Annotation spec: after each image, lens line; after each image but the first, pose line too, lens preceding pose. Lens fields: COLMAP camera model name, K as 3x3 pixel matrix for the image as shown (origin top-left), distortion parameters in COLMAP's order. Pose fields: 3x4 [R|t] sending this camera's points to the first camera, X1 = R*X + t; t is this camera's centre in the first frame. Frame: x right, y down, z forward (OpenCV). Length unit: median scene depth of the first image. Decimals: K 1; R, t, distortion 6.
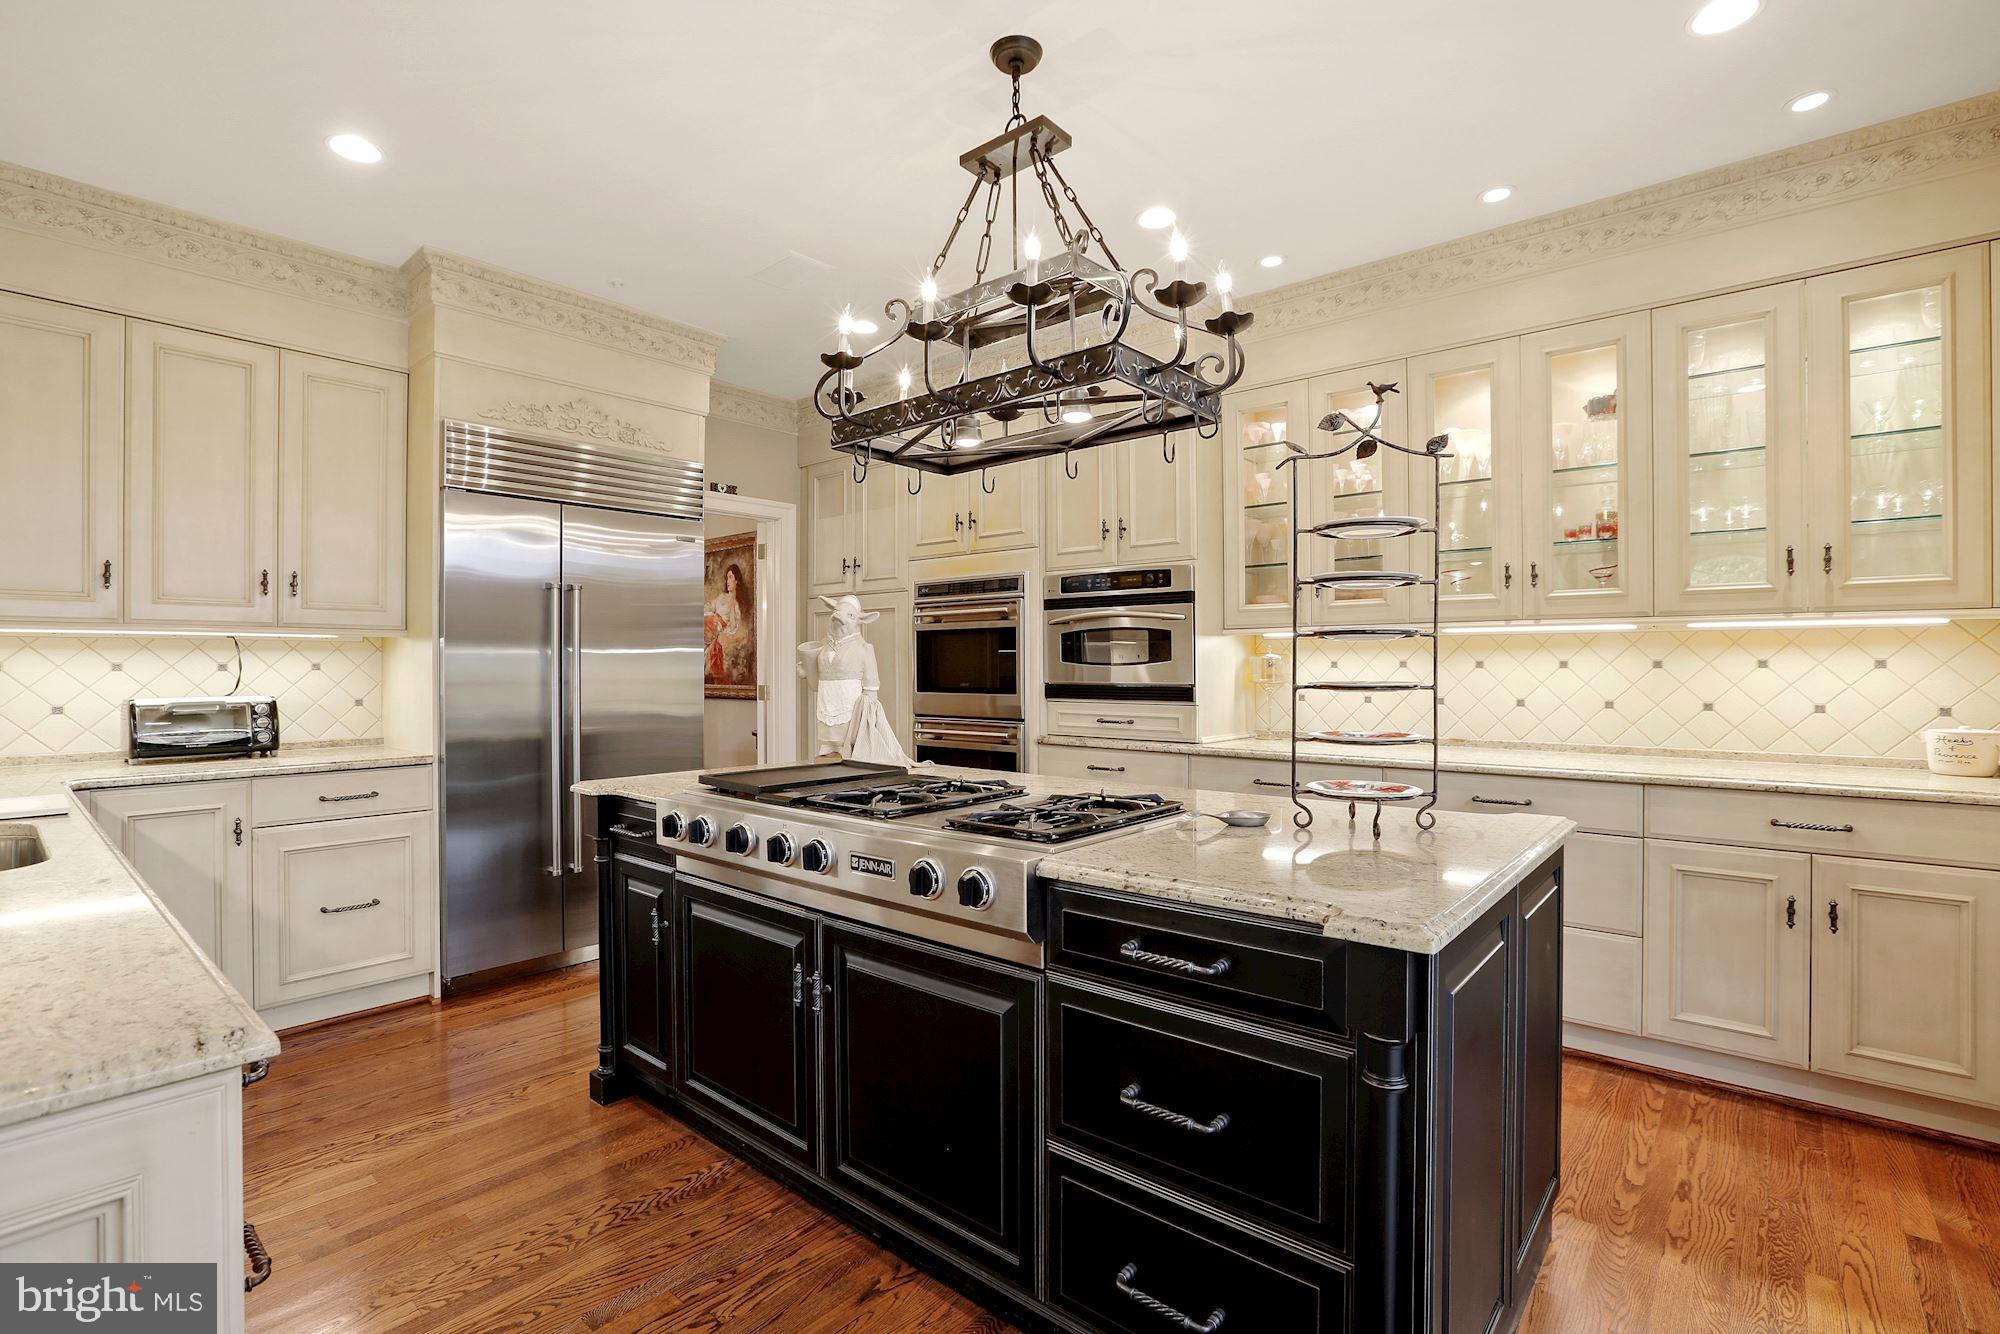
lens RADIAL K [[916.9, 0, 1003.3], [0, 916.9, 666.1], [0, 0, 1]] dist [-0.022993, 0.003733]
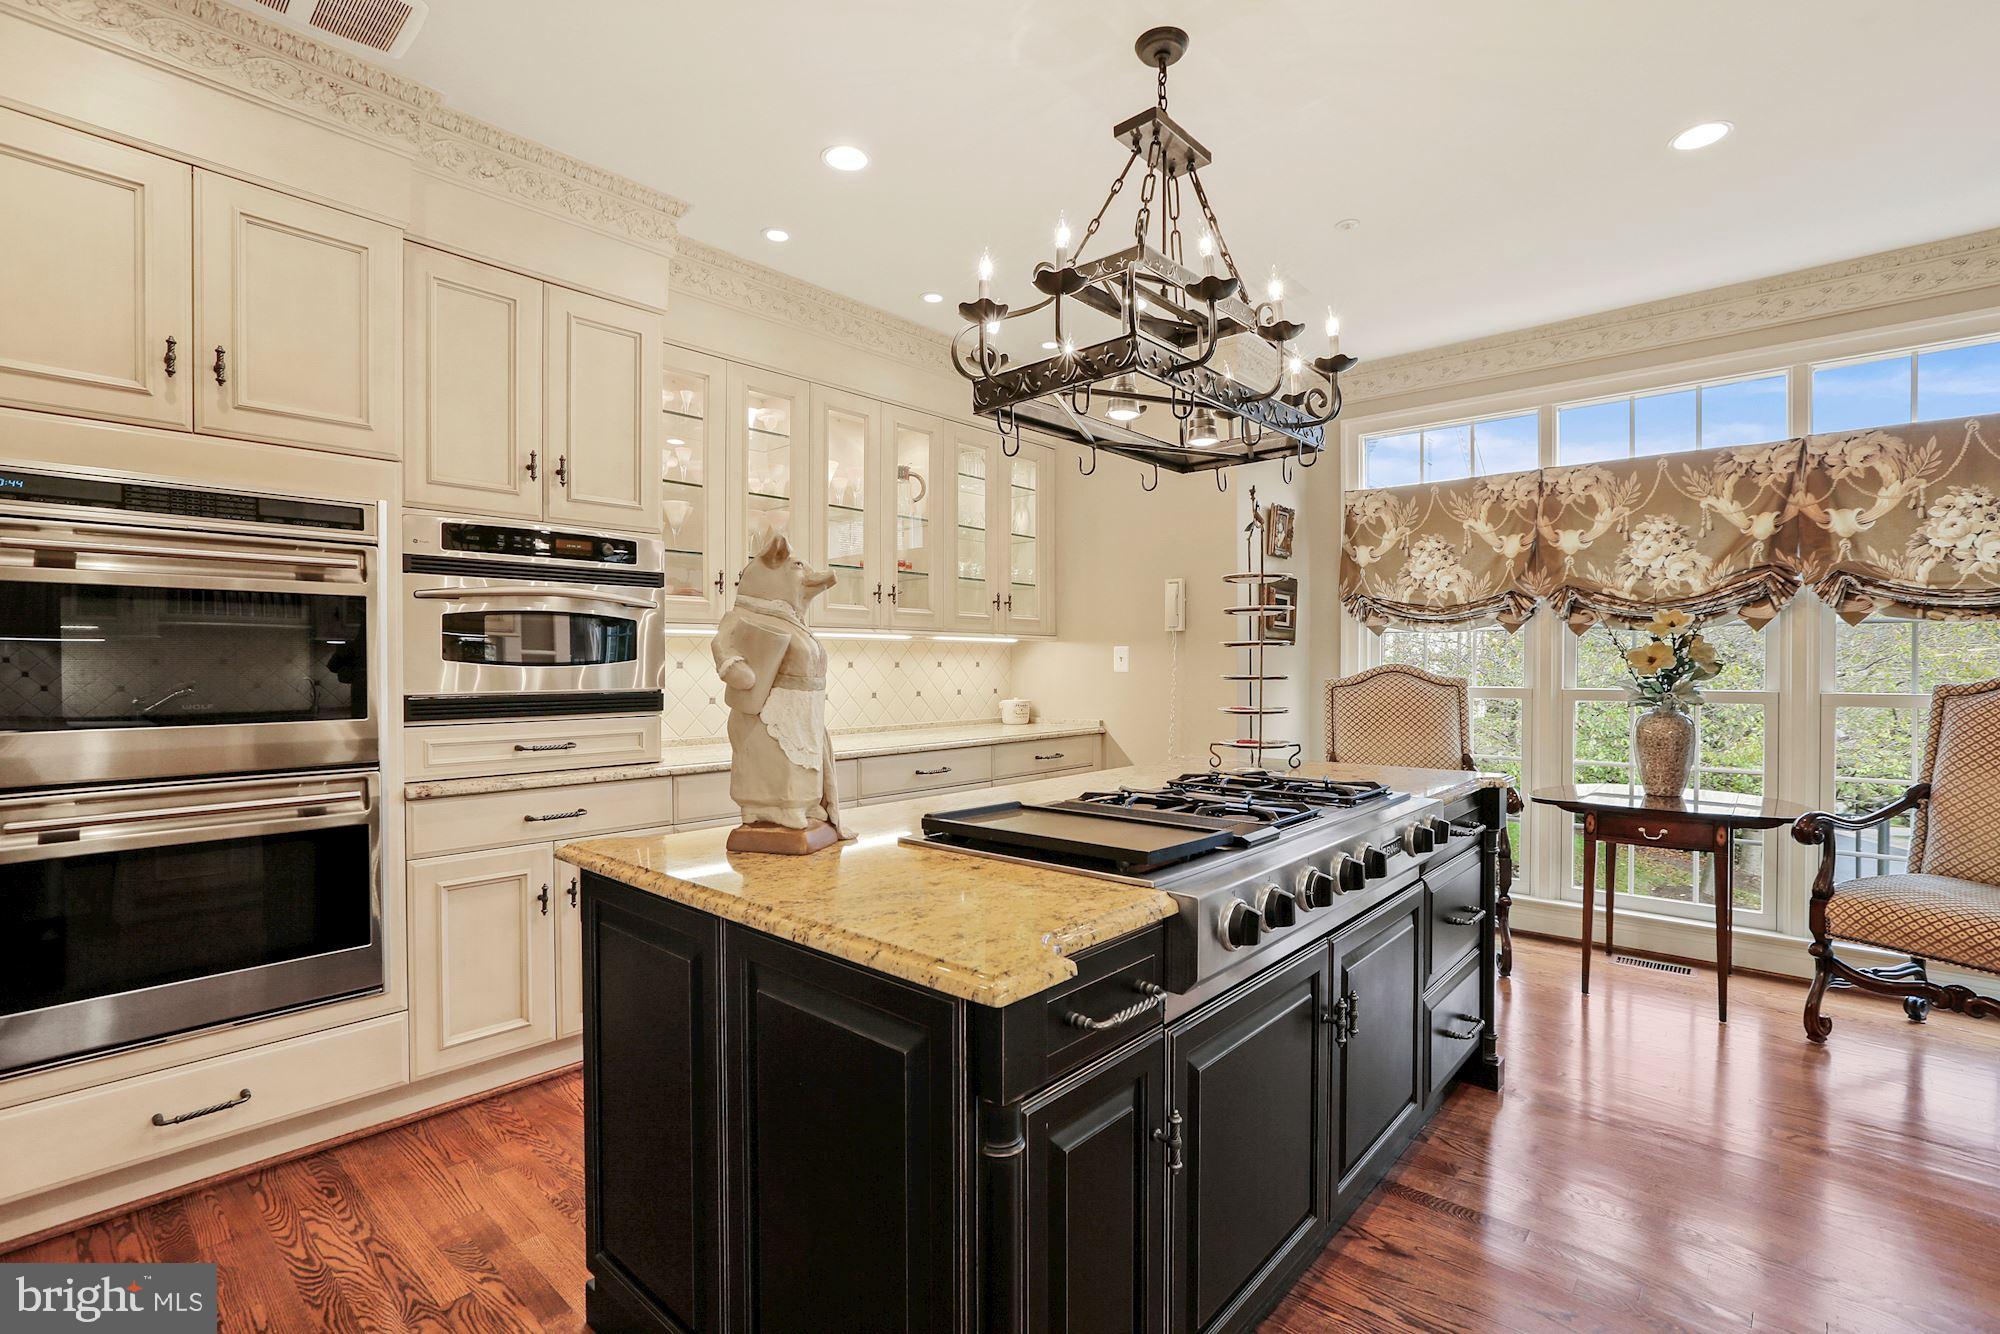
lens RADIAL K [[916.9, 0, 1011.1], [0, 916.9, 672.5], [0, 0, 1]] dist [-0.022993, 0.003733]
pose [[0.028190, -0.008334, 0.999568, -0.553513], [0.002215, 0.999963, 0.008275, -0.000907], [-0.999600, 0.001981, 0.028207, 0.630564]]
